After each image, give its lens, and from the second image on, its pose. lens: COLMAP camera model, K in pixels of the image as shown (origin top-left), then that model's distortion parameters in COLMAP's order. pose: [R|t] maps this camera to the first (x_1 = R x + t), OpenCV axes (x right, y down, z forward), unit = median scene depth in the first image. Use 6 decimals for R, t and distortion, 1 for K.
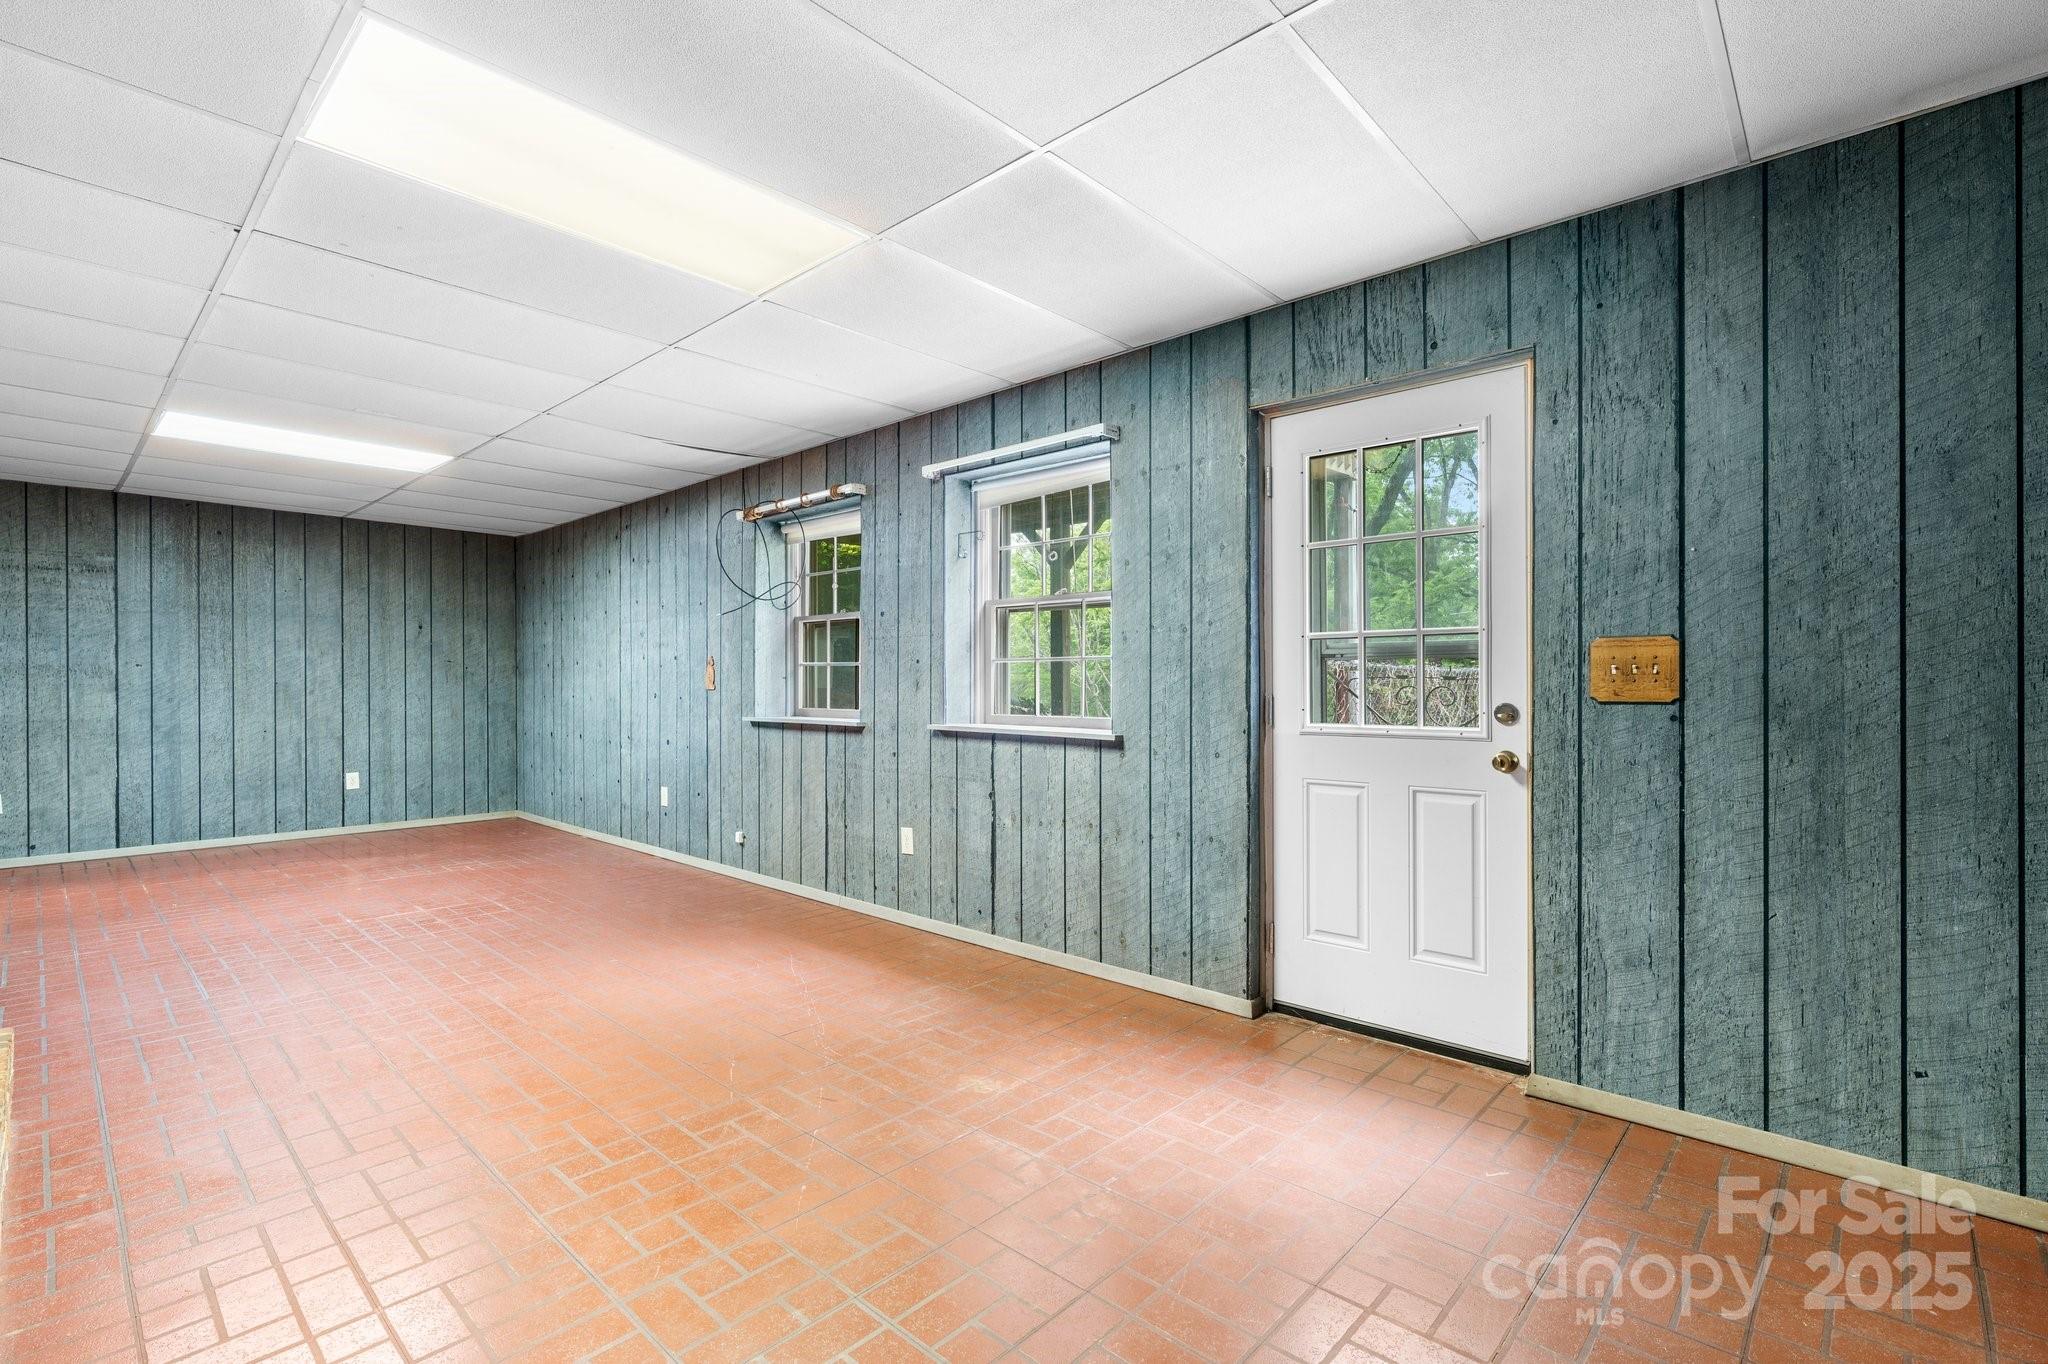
lens RADIAL K [[929.9, 0, 1007.2], [0, 929.9, 678.9], [0, 0, 1]] dist [-0.009020, 0.002713]
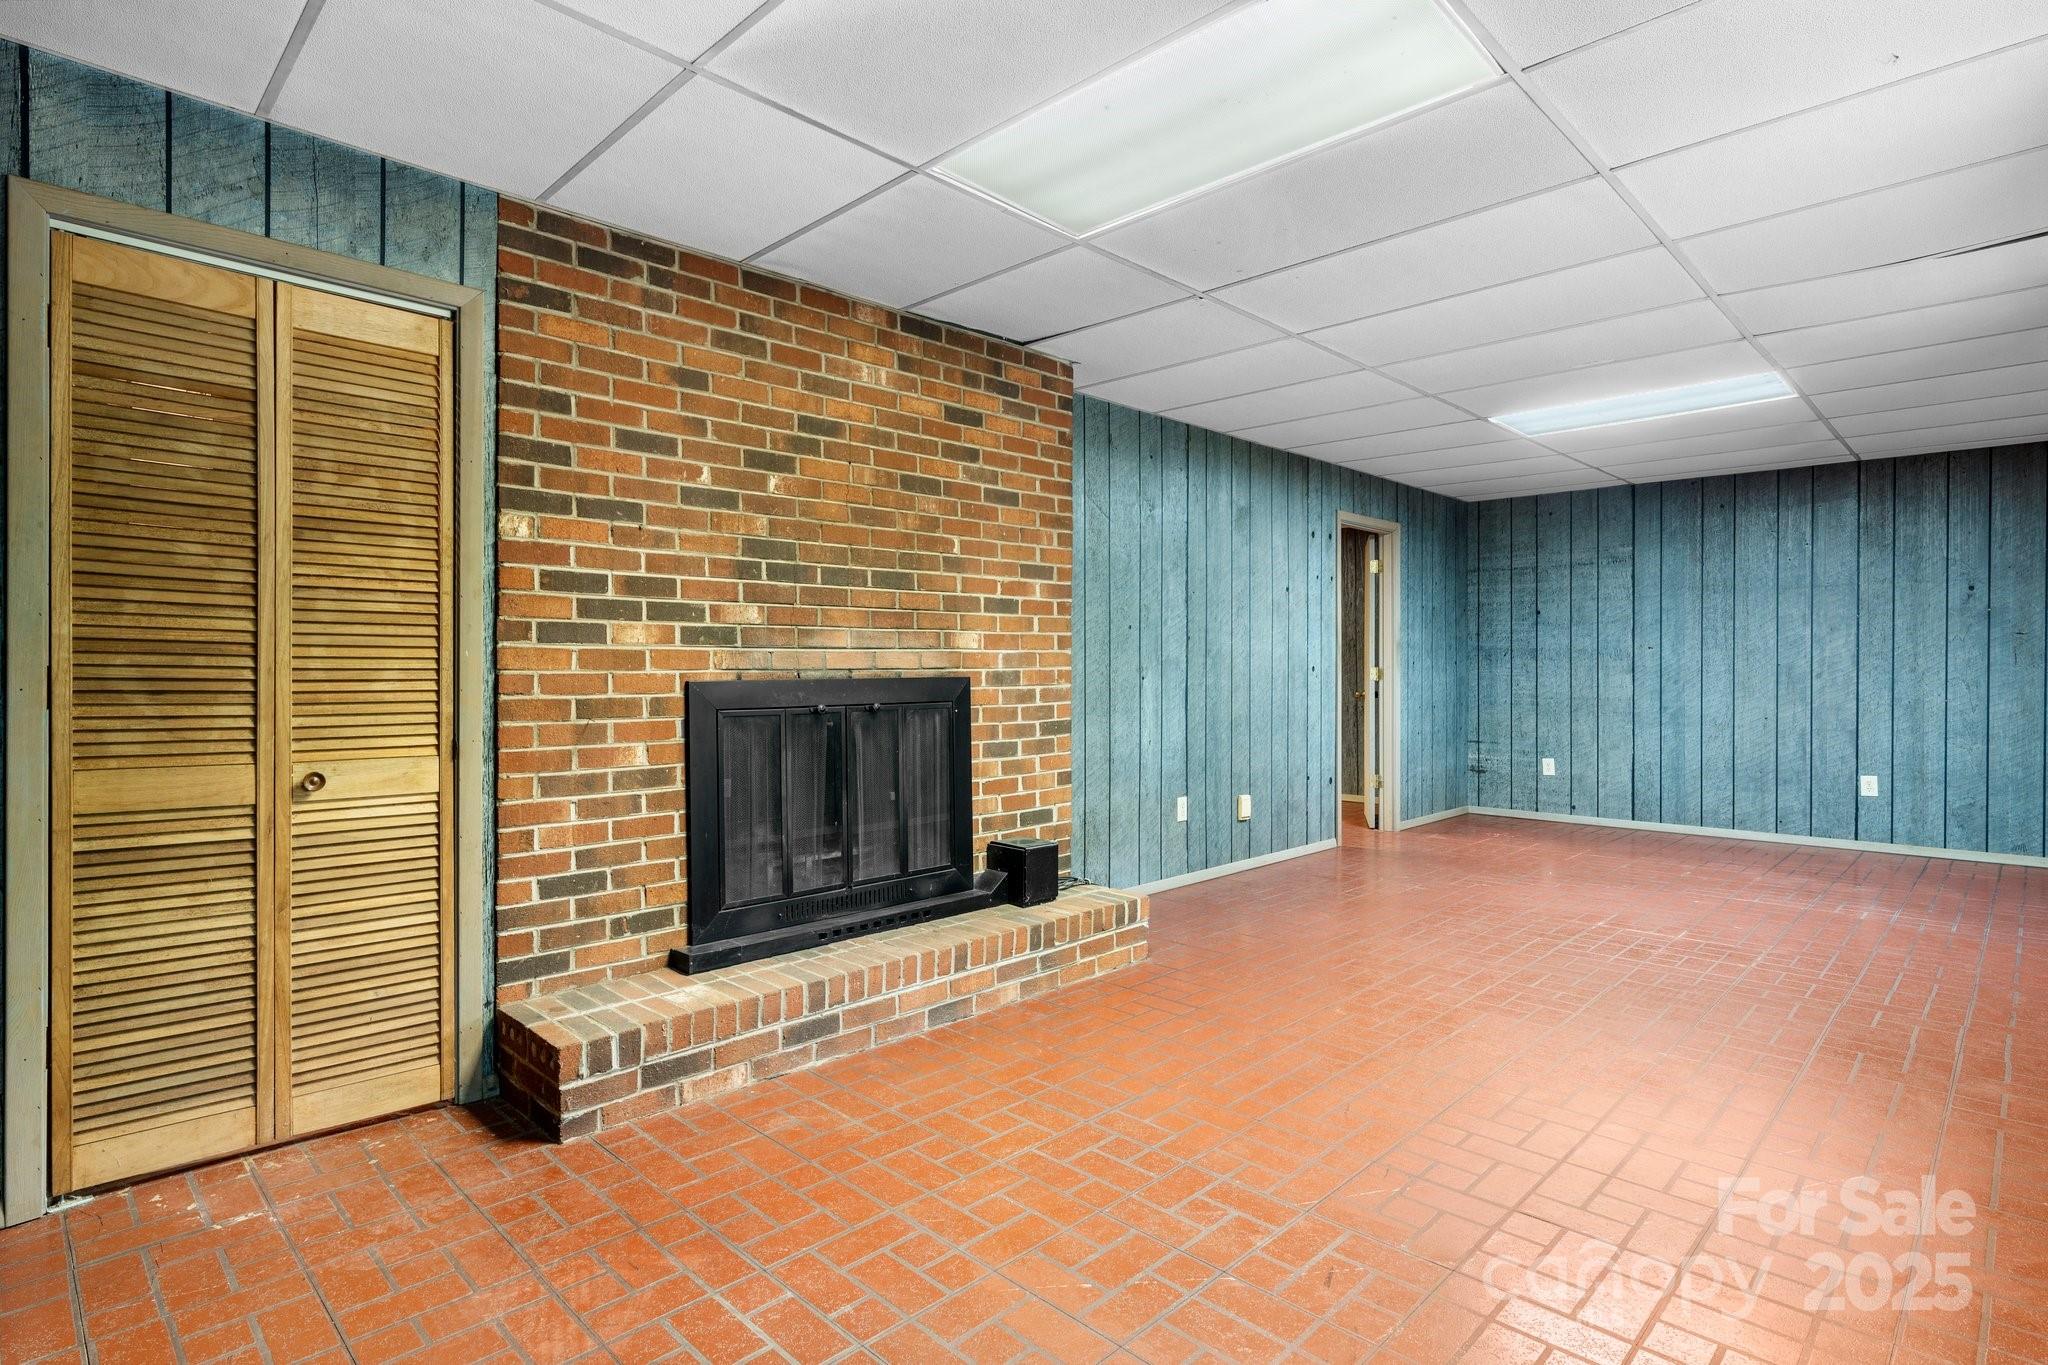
lens RADIAL K [[1011.5, 0, 1008.7], [0, 1011.5, 685.6], [0, 0, 1]] dist [-0.004653, 0.000566]
pose [[-0.022854, 0.018264, -0.999572, 0.198792], [0.006134, 0.999817, 0.018128, 0.002452], [0.999720, -0.005717, -0.022962, 0.290452]]
